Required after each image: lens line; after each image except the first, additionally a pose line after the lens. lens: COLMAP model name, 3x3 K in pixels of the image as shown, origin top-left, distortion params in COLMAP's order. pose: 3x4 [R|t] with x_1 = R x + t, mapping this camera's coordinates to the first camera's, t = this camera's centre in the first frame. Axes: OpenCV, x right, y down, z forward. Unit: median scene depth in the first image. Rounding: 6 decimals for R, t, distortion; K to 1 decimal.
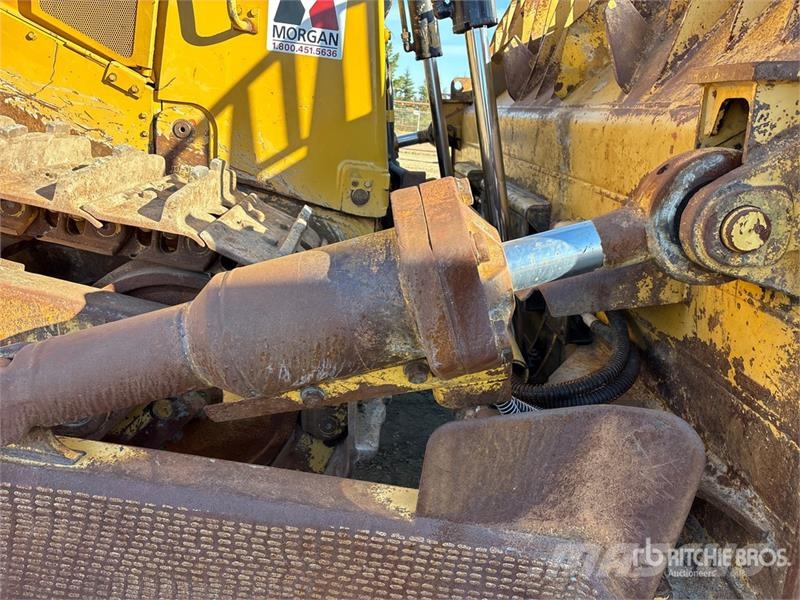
lens RADIAL K [[604.4, 0, 400.9], [0, 604.4, 298.3], [0, 0, 1]] dist [0.041837, -0.051290]
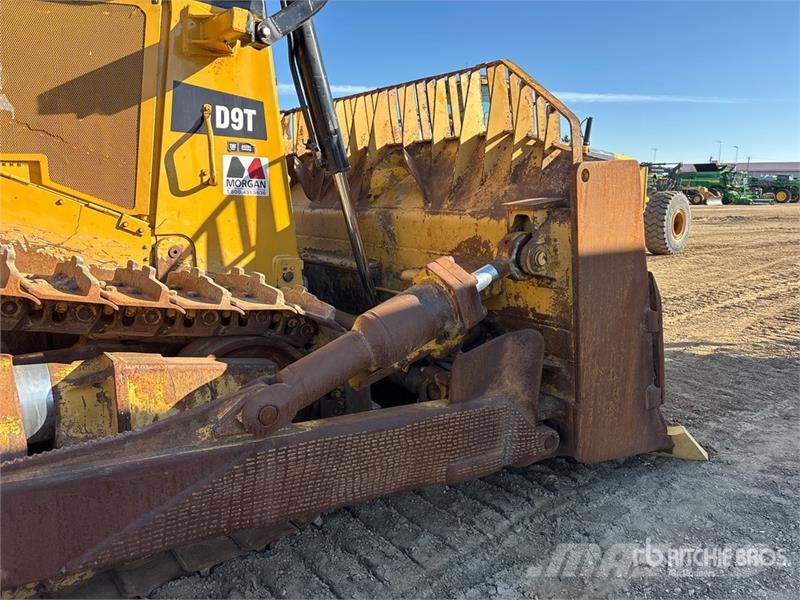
lens RADIAL K [[588.8, 0, 388.9], [0, 588.8, 300.1], [0, 0, 1]] dist [0.010844, 0.001802]
pose [[0.818959, -0.191408, 0.540989, -0.745108], [0.237856, 0.971161, -0.016463, -0.021030], [-0.522236, 0.142160, 0.840869, -0.453313]]
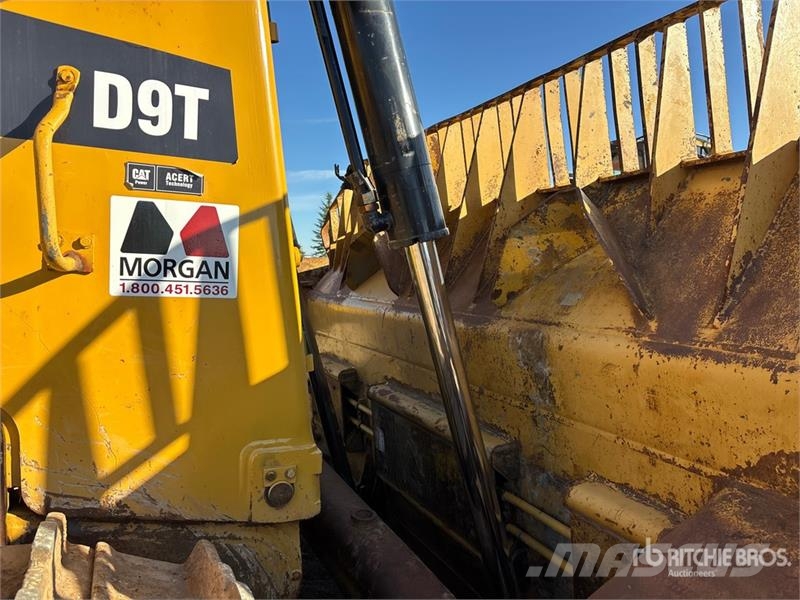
lens RADIAL K [[588.8, 0, 388.9], [0, 588.8, 300.1], [0, 0, 1]] dist [0.010844, 0.001802]
pose [[0.932076, -0.099141, 0.348432, -0.167017], [0.174419, 0.965816, -0.191773, -0.241993], [-0.317508, 0.239521, 0.917507, 0.369396]]
